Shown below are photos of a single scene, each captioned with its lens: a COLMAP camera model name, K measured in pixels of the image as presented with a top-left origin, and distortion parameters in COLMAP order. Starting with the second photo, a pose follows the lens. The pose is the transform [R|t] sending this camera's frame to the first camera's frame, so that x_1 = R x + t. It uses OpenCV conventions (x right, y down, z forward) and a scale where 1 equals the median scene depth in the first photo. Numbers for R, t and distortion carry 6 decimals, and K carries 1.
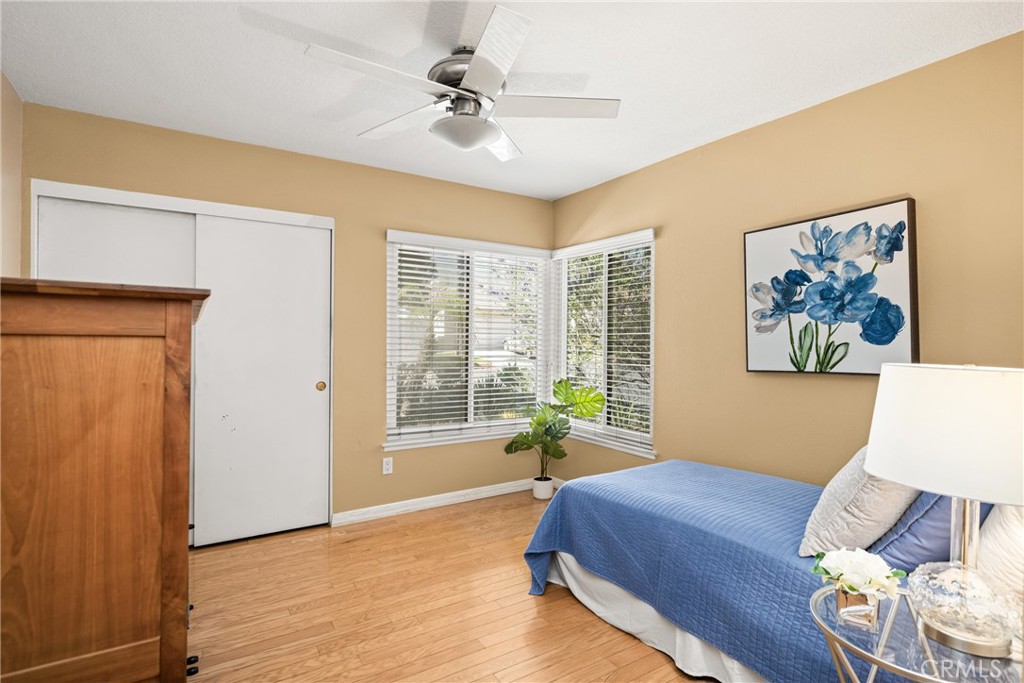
lens RADIAL K [[506.3, 0, 512.0], [0, 506.3, 341.5], [0, 0, 1]] dist [-0.001170, -0.000114]
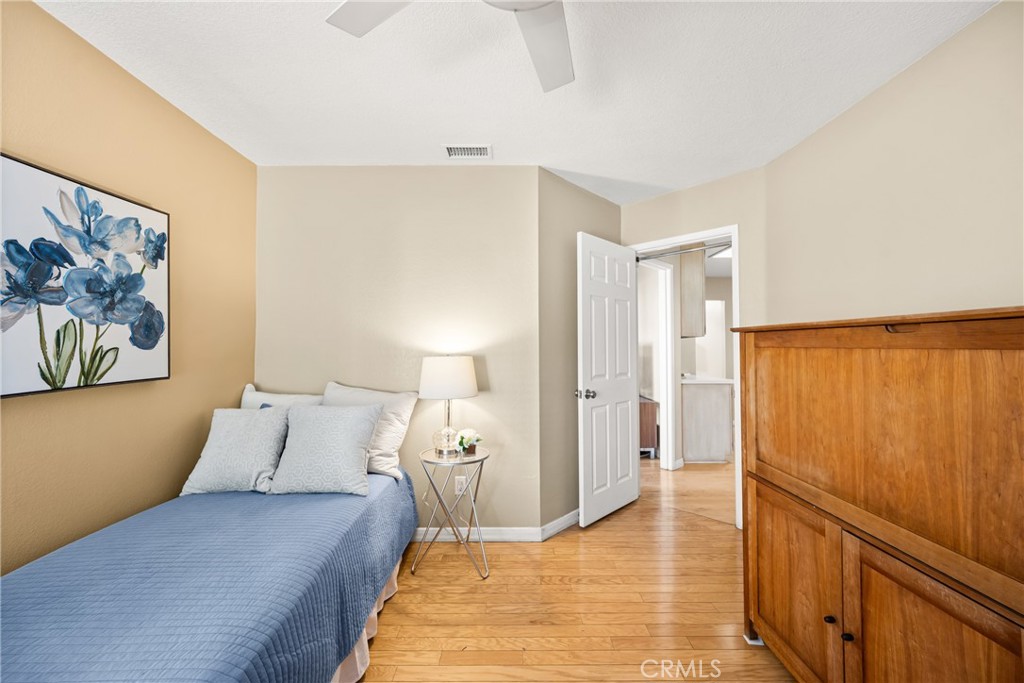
lens RADIAL K [[408.6, 0, 512.0], [0, 408.6, 341.5], [0, 0, 1]] dist [0.011280, 0.000026]
pose [[-0.844277, 0.001287, 0.535906, -0.278325], [-0.004894, 0.999937, -0.010111, -0.003783], [-0.535885, -0.011159, -0.844217, 1.197889]]
